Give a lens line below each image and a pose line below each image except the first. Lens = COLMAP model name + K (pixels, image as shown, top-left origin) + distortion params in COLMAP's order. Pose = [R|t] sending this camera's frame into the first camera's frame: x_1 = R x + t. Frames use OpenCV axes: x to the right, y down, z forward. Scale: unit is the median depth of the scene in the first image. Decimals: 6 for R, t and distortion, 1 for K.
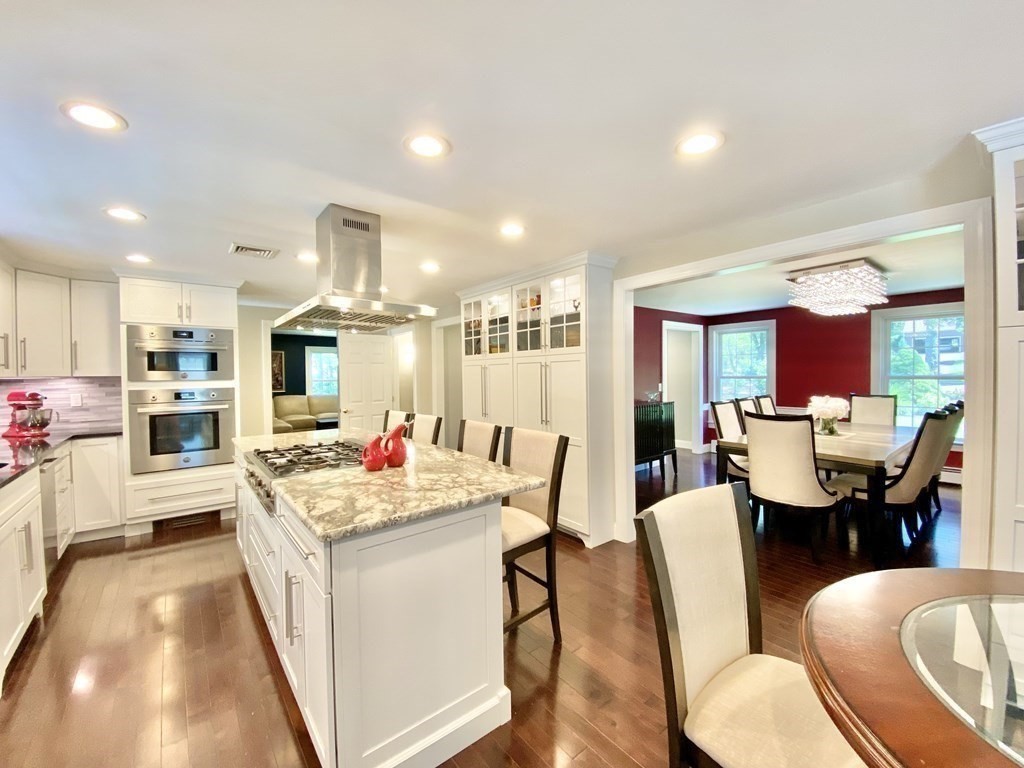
lens RADIAL K [[422.6, 0, 536.6], [0, 422.6, 380.0], [0, 0, 1]] dist [-0.021915, -0.004619]
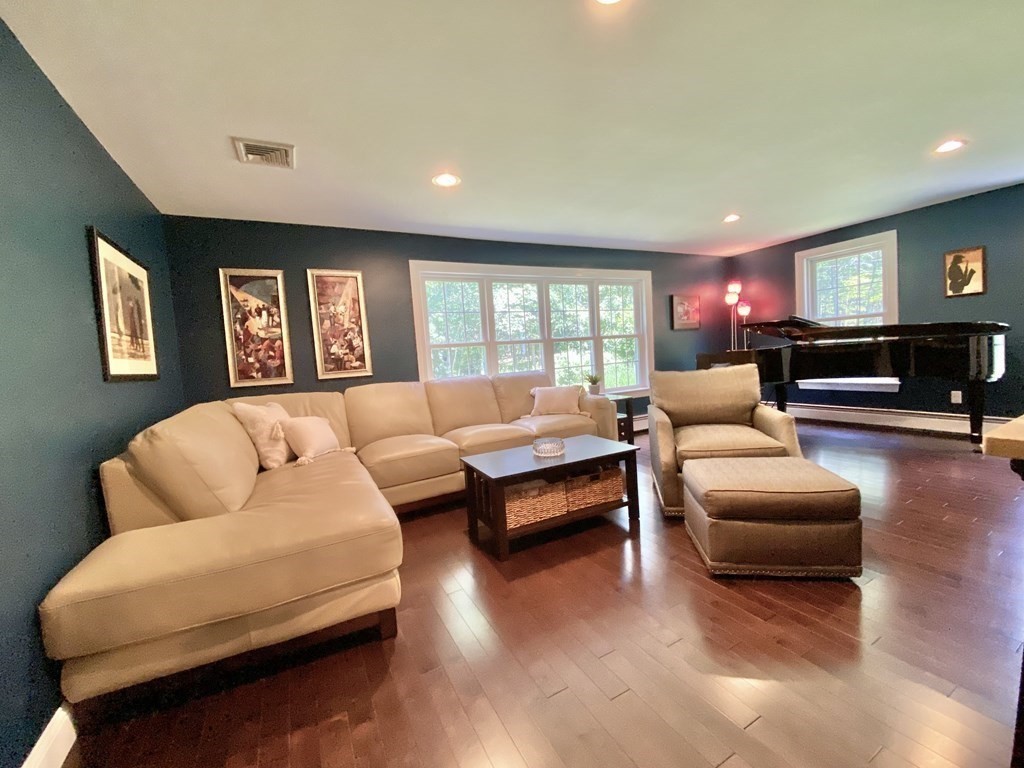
lens RADIAL K [[422.6, 0, 521.1], [0, 422.6, 383.6], [0, 0, 1]] dist [-0.021915, -0.004619]
pose [[0.972552, -0.045463, -0.228201, -0.895451], [0.059758, 0.996634, 0.056126, 0.052499], [0.224881, -0.068222, 0.971995, 1.545975]]
